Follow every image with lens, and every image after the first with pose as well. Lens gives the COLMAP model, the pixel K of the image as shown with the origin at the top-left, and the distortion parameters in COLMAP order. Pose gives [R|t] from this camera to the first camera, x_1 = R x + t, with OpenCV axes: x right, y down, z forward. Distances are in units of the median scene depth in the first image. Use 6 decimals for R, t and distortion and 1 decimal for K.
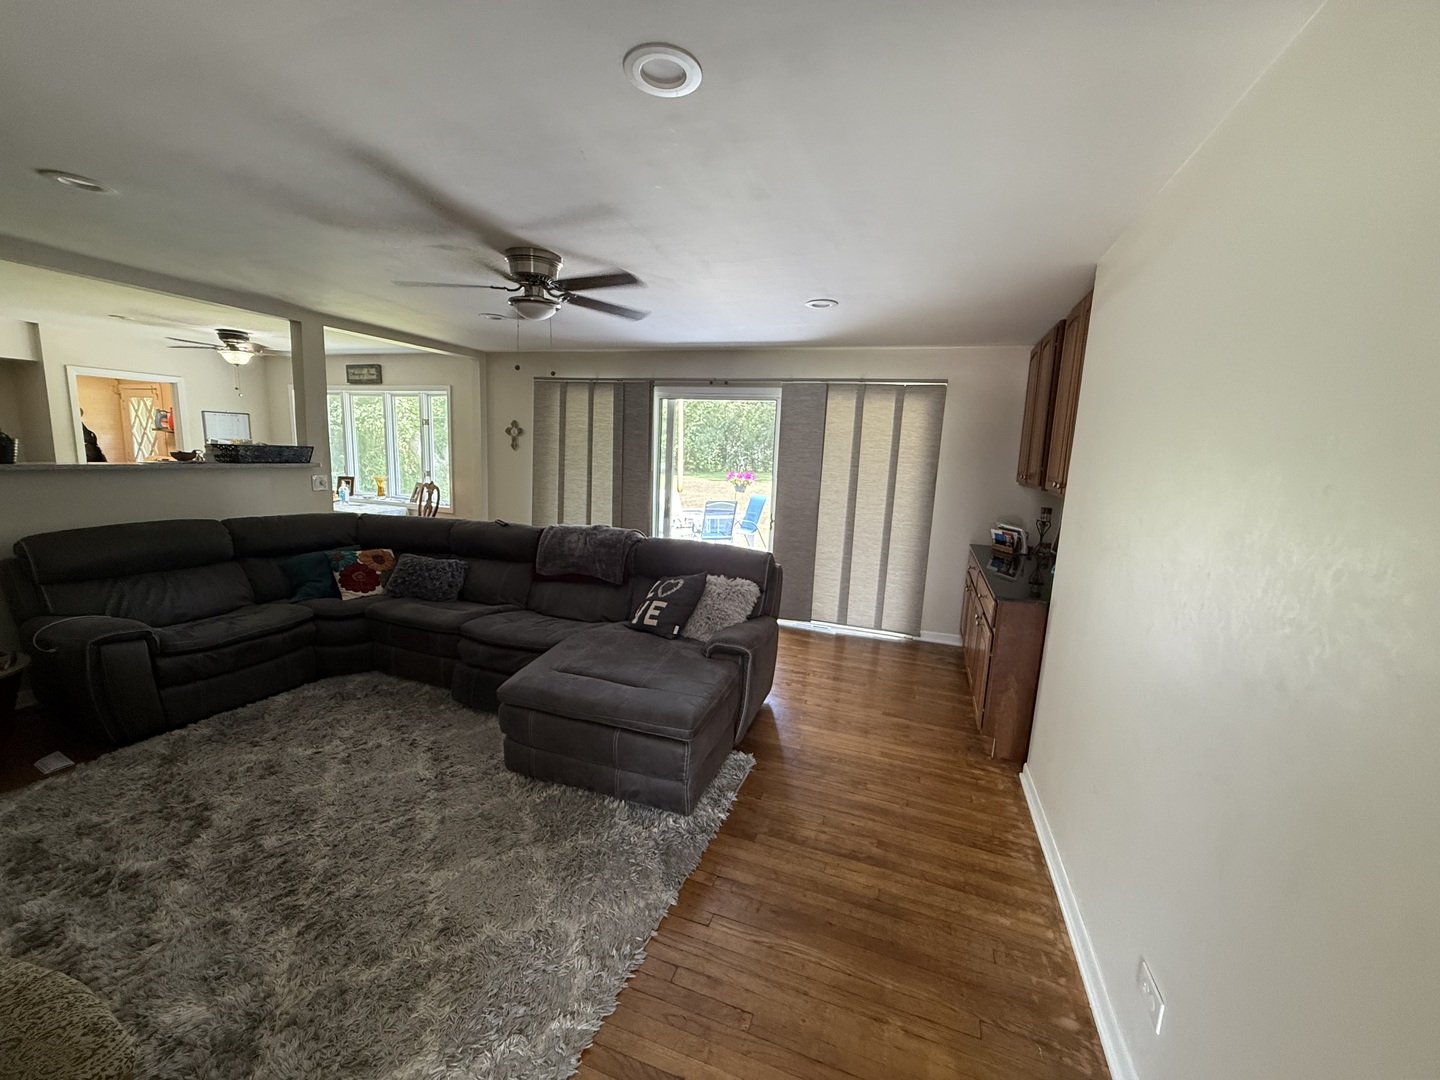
lens RADIAL K [[571.8, 0, 718.7], [0, 571.8, 540.3], [0, 0, 1]] dist [-0.001235, 0.000773]
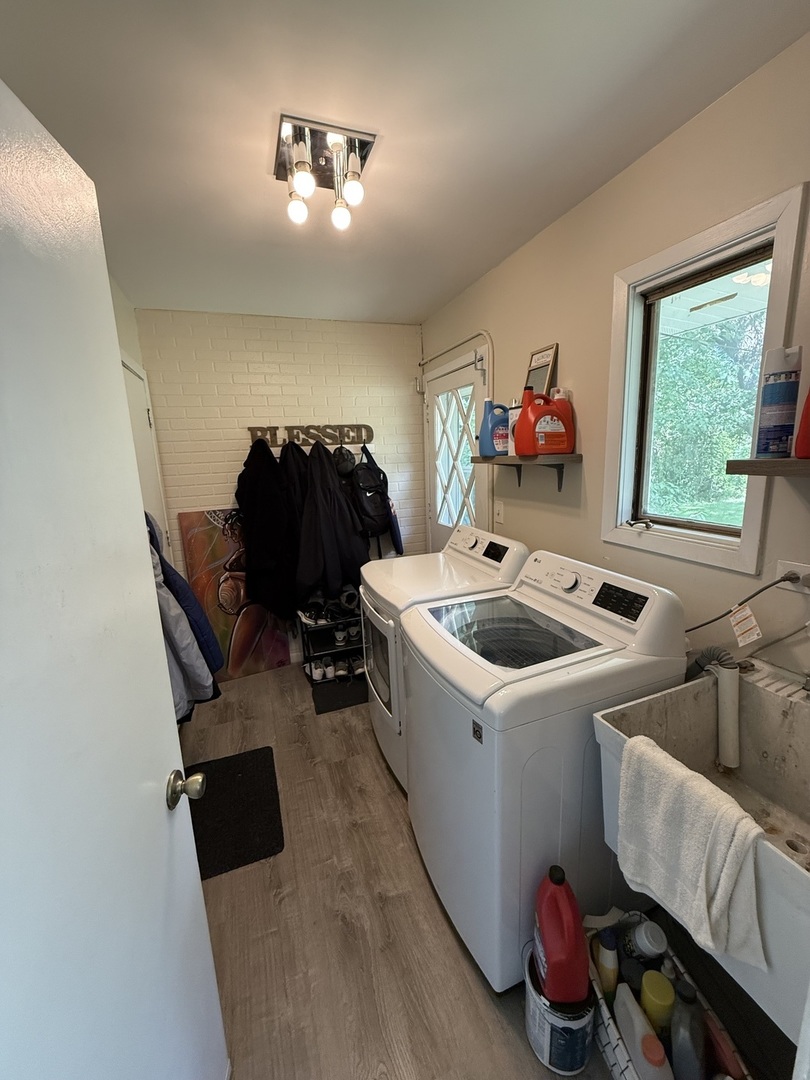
lens RADIAL K [[428.8, 0, 405.7], [0, 428.8, 537.5], [0, 0, 1]] dist [-0.001235, 0.000773]
pose [[0.645281, 0.078170, -0.759935, -0.762726], [-0.046267, 0.996924, 0.063261, -0.151600], [0.762543, -0.005661, 0.646913, 0.745837]]
